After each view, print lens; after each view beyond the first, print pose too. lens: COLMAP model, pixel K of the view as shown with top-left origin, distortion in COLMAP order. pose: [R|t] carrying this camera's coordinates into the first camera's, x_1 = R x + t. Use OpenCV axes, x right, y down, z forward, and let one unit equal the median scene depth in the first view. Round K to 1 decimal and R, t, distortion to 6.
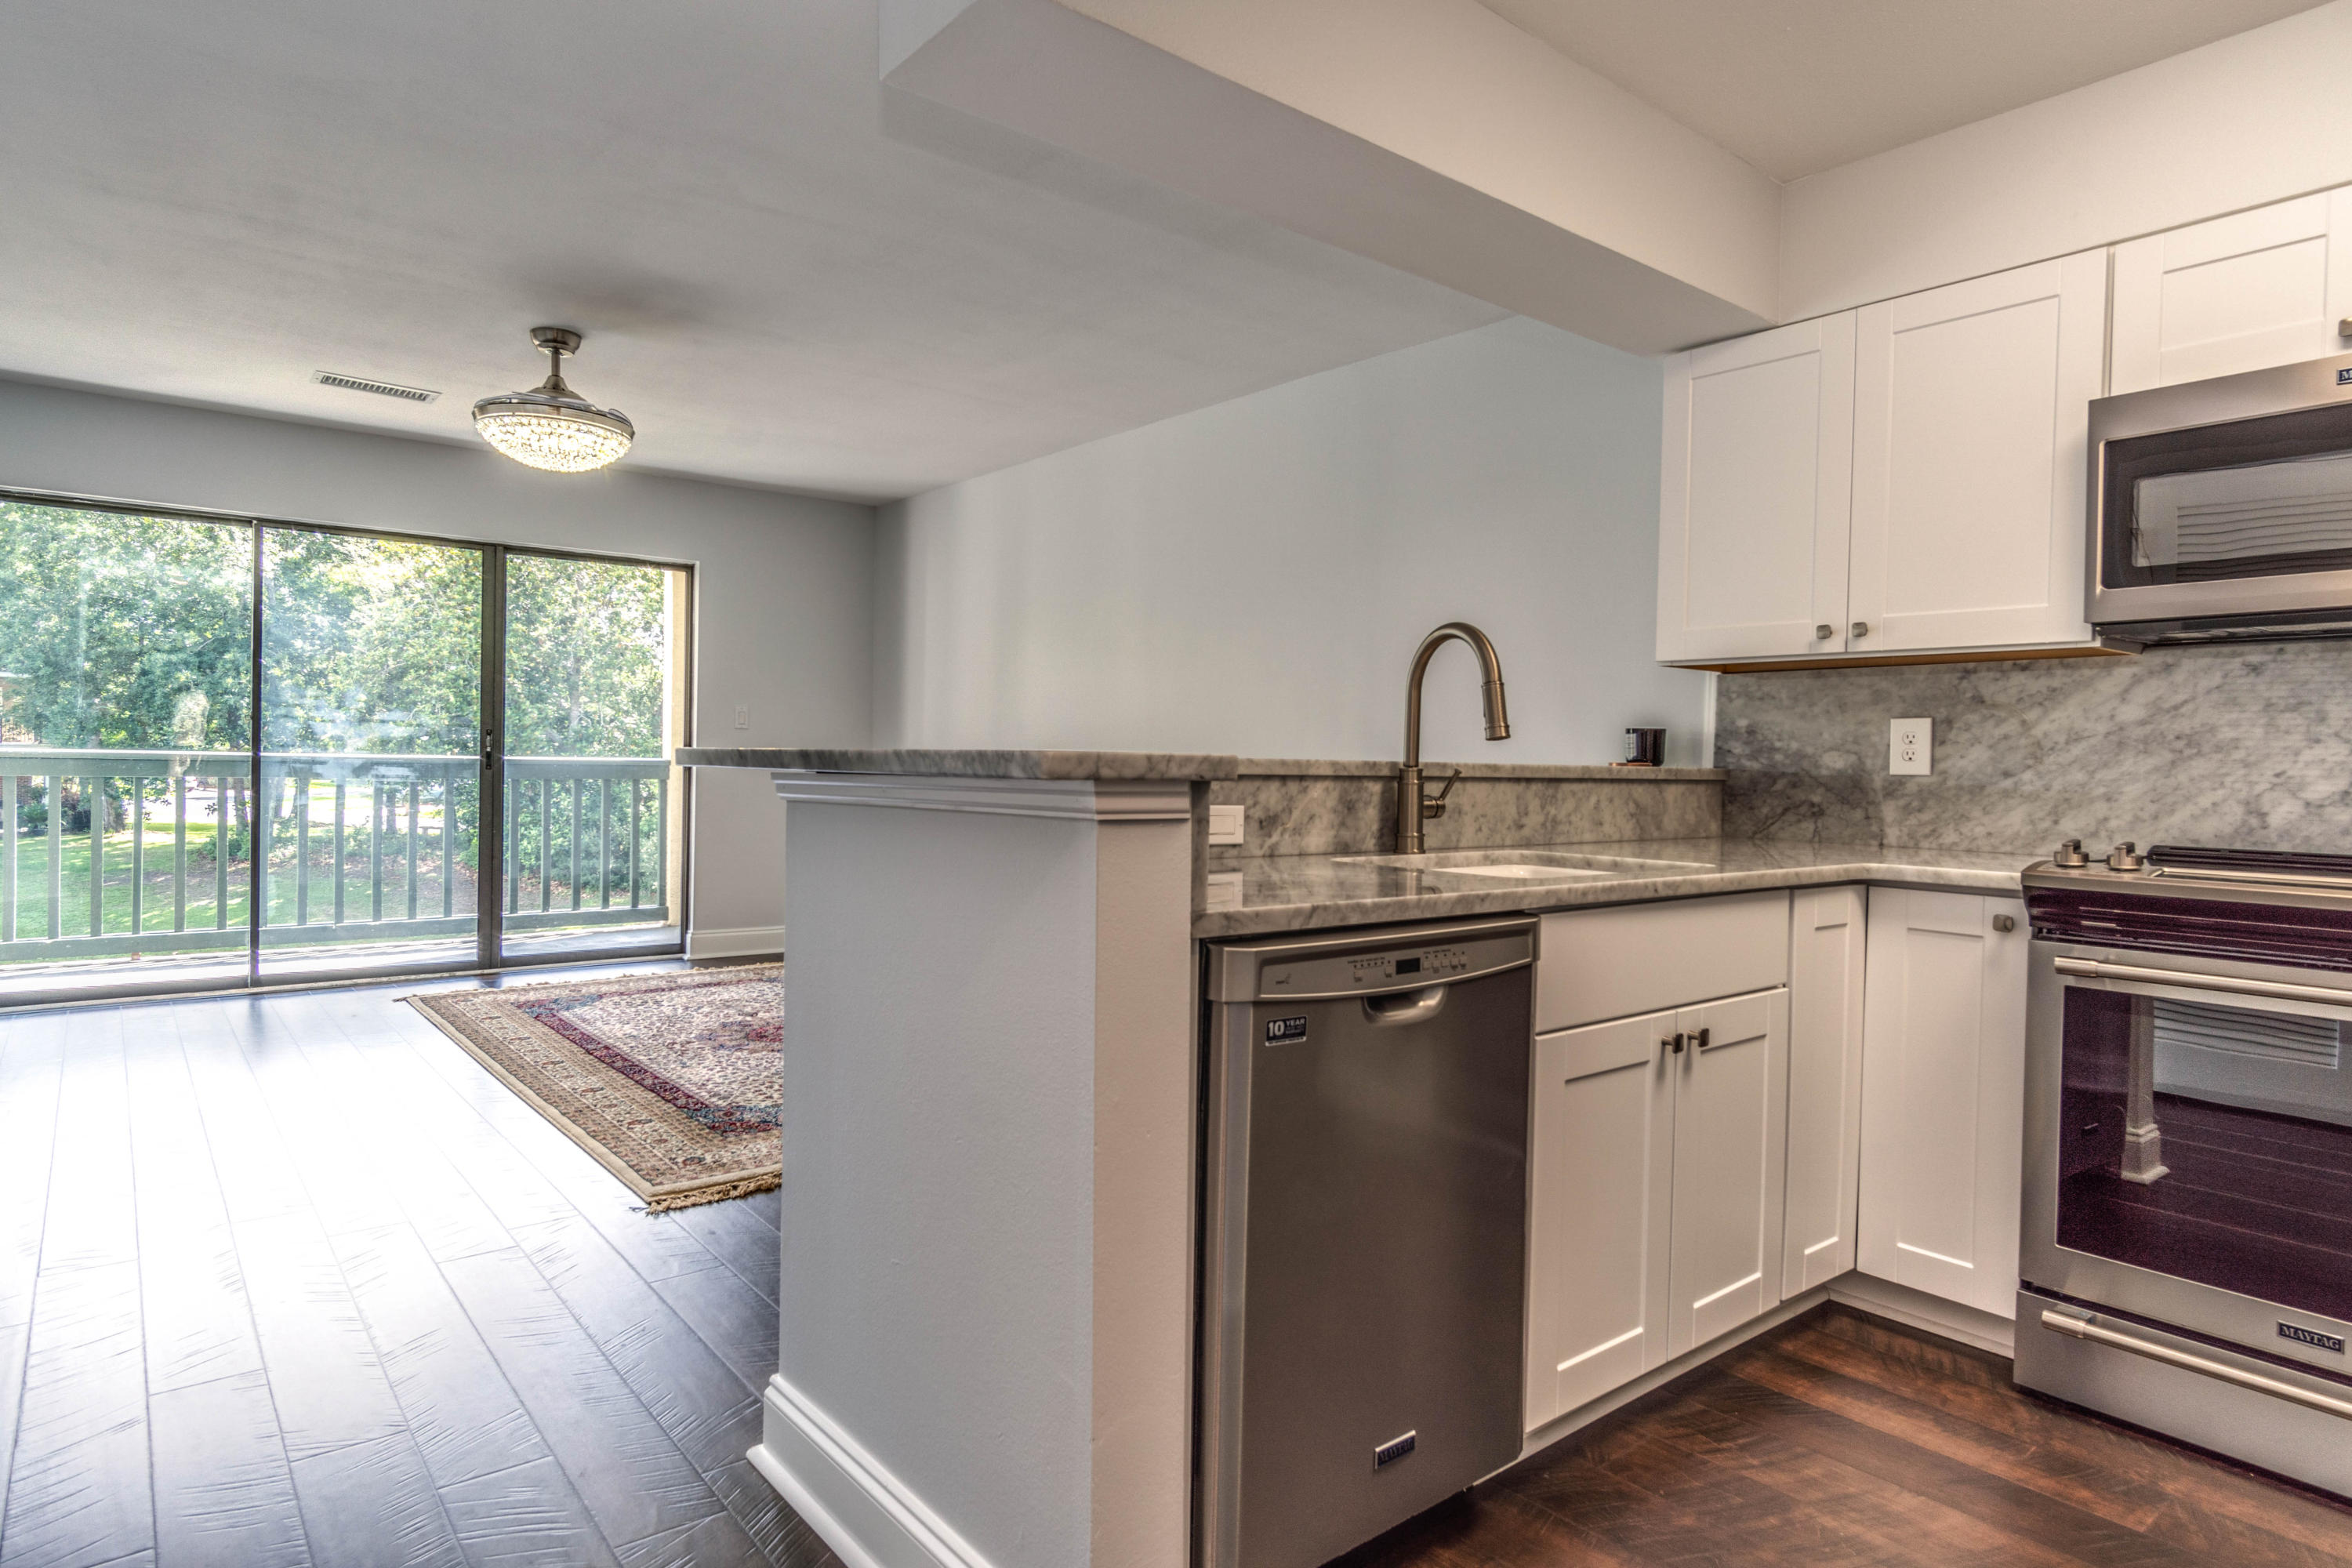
lens RADIAL K [[1288.7, 0, 1151.3], [0, 1288.7, 783.5], [0, 0, 1]] dist [0.001752, 0.000954]
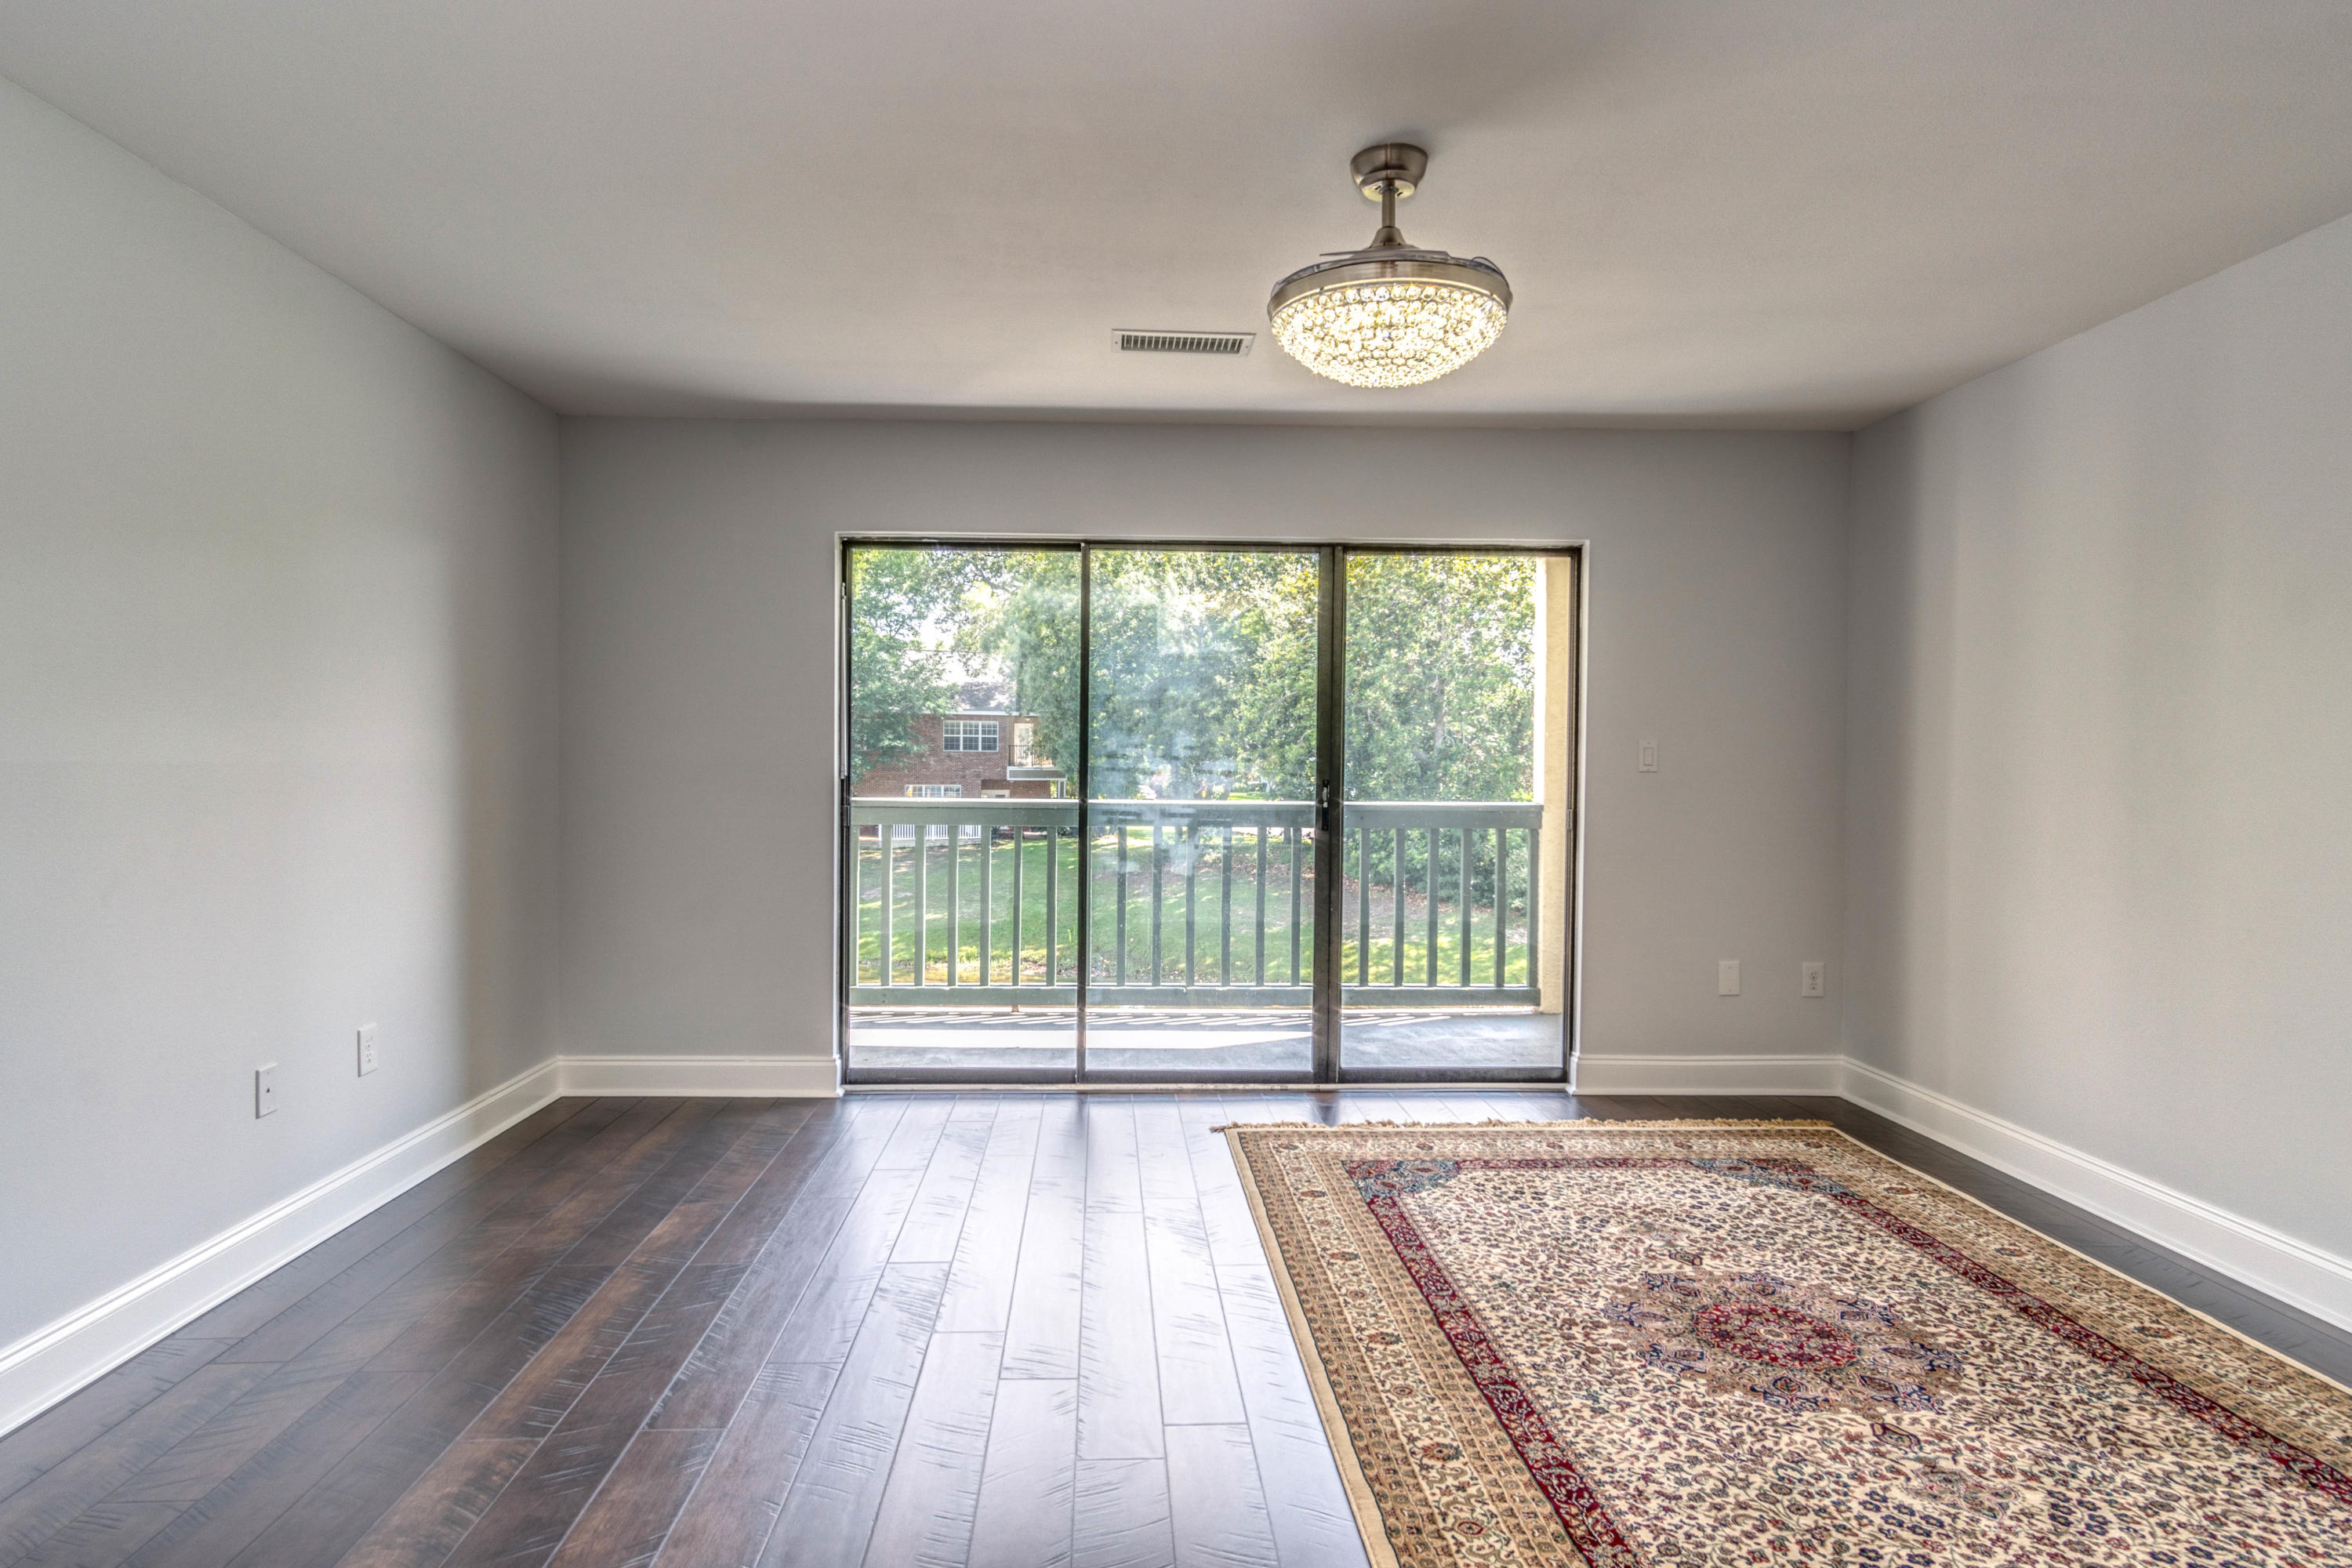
lens RADIAL K [[1288.7, 0, 1166.4], [0, 1288.7, 787.1], [0, 0, 1]] dist [0.001752, 0.000954]
pose [[0.807938, -0.000921, -0.589267, -0.174045], [-0.003556, 0.999973, -0.006438, -0.043380], [0.589257, 0.007297, 0.807913, 0.415197]]
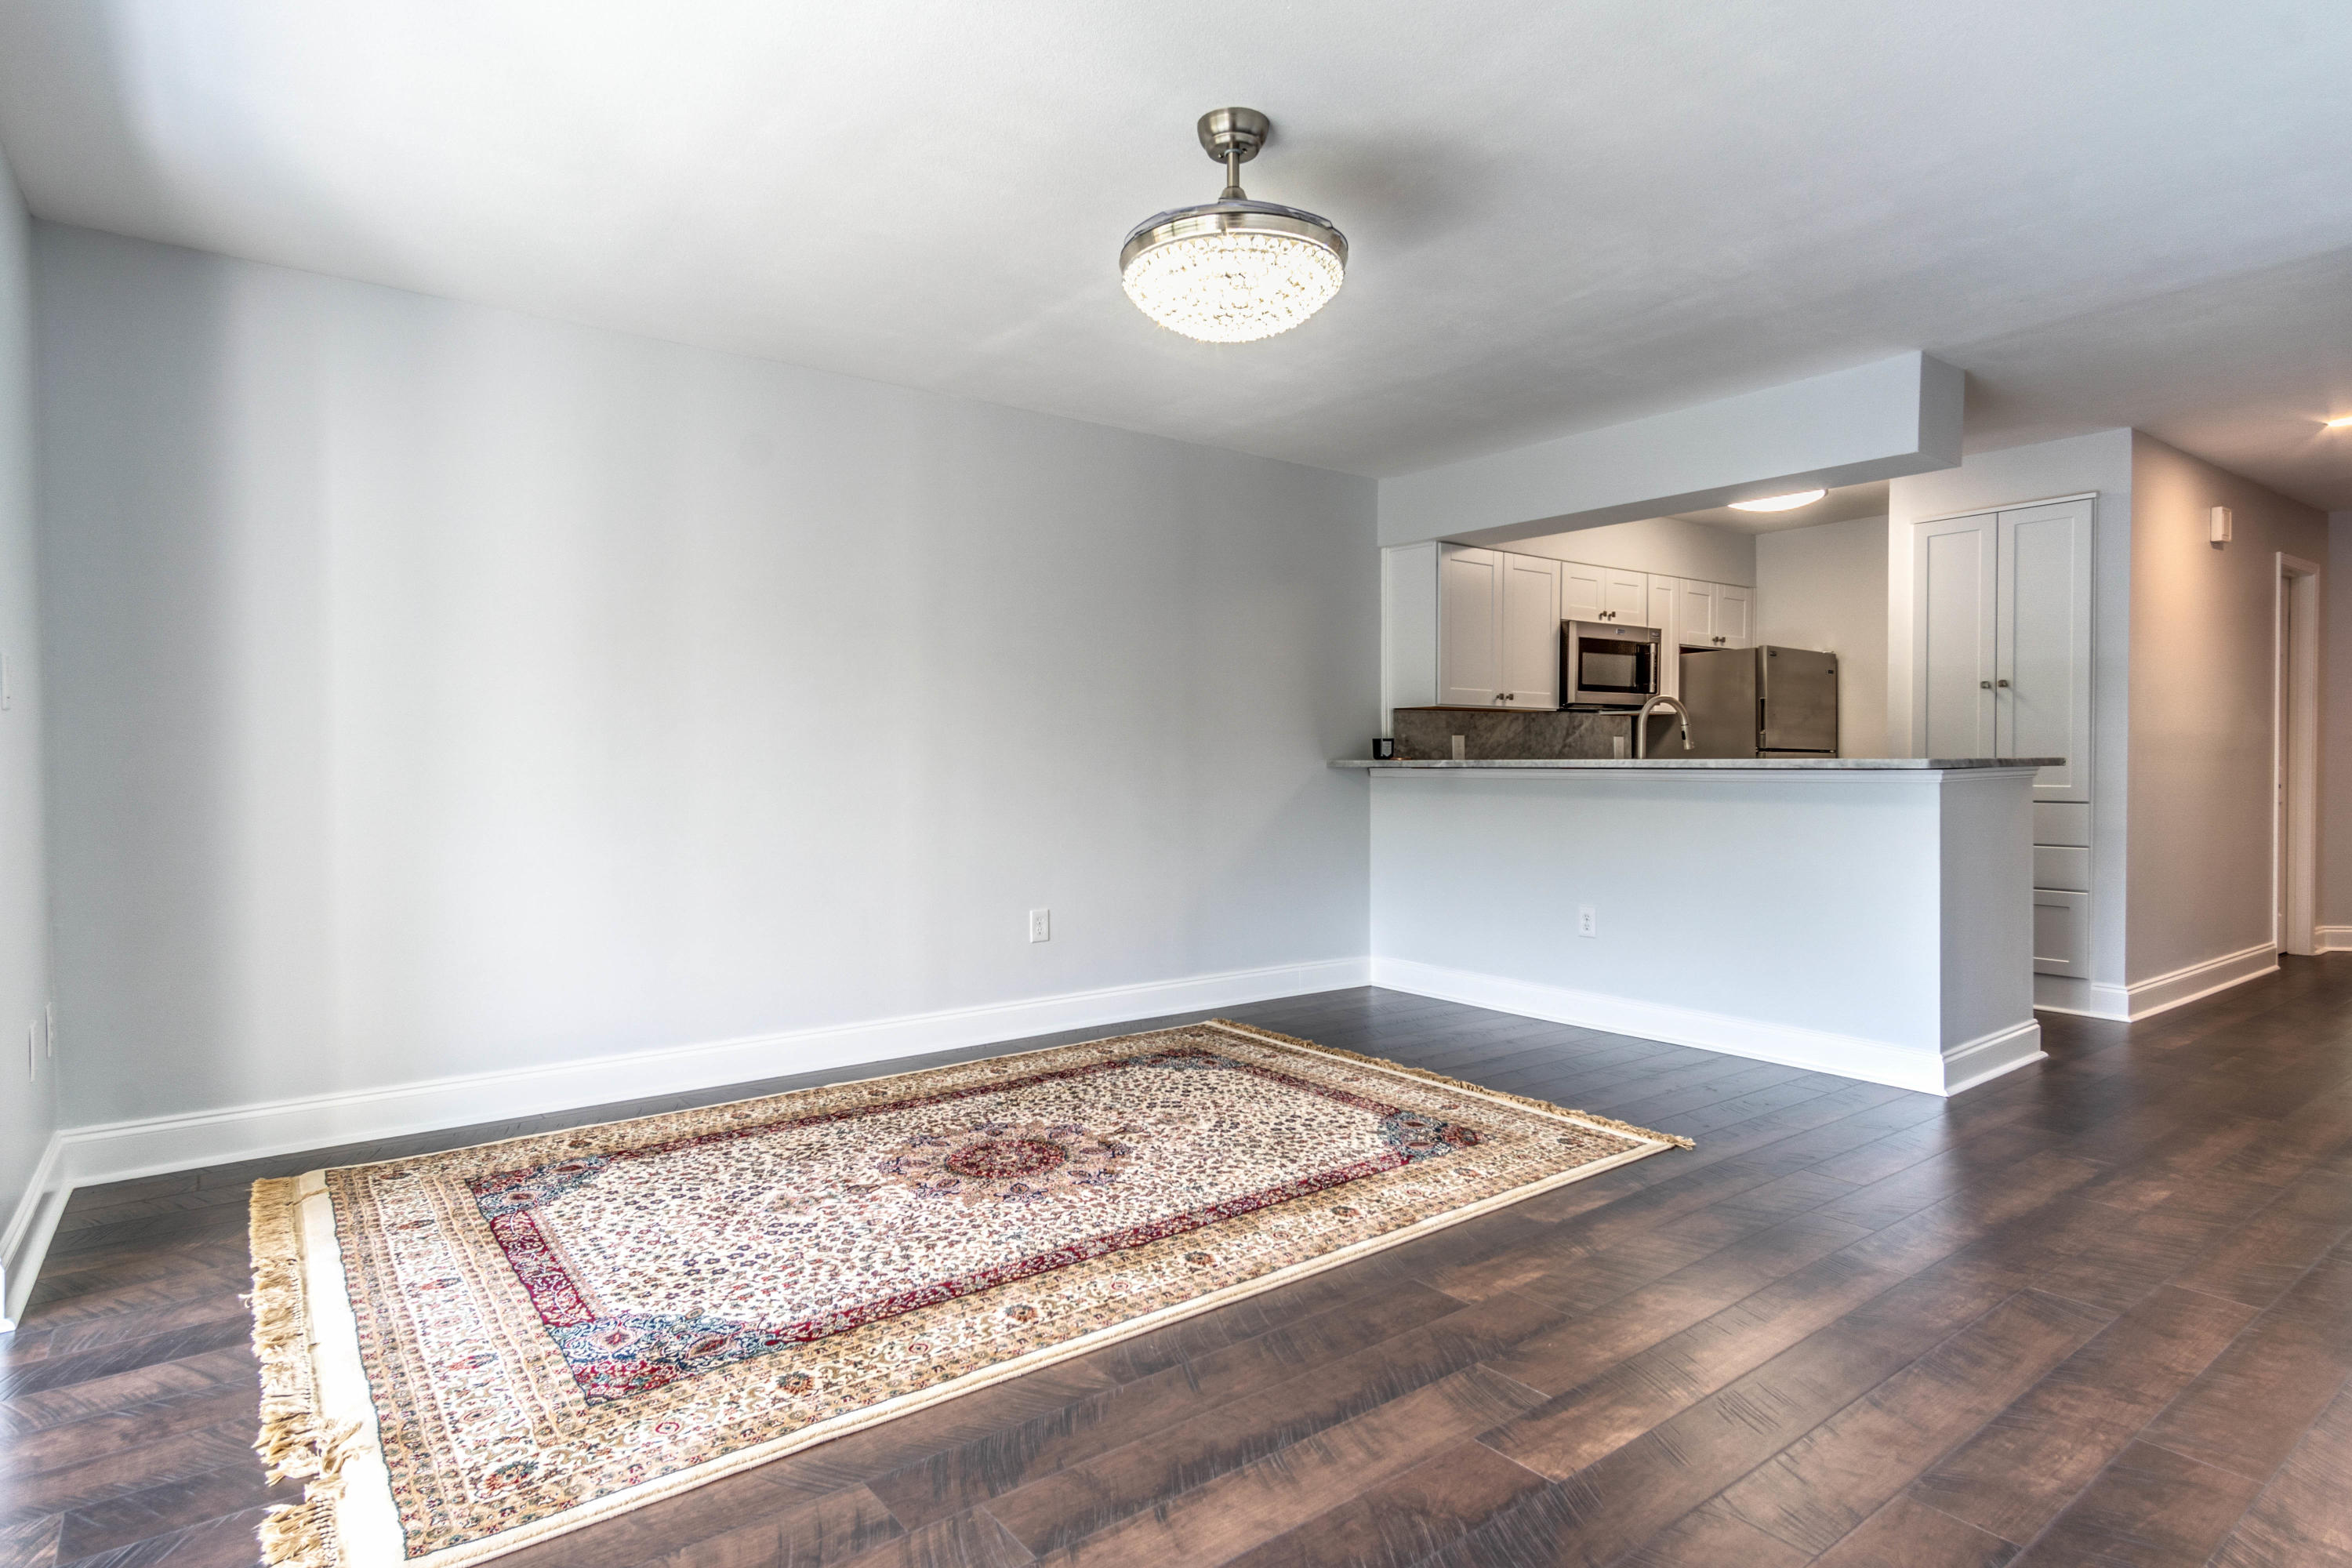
lens RADIAL K [[1255.2, 0, 1152.0], [0, 1255.2, 776.2], [0, 0, 1]] dist [-0.000018, 0.004224]
pose [[0.036386, -0.034843, 0.998730, -1.033014], [0.021582, 0.999186, 0.034073, -0.042557], [-0.999105, 0.020315, 0.037108, 0.953003]]
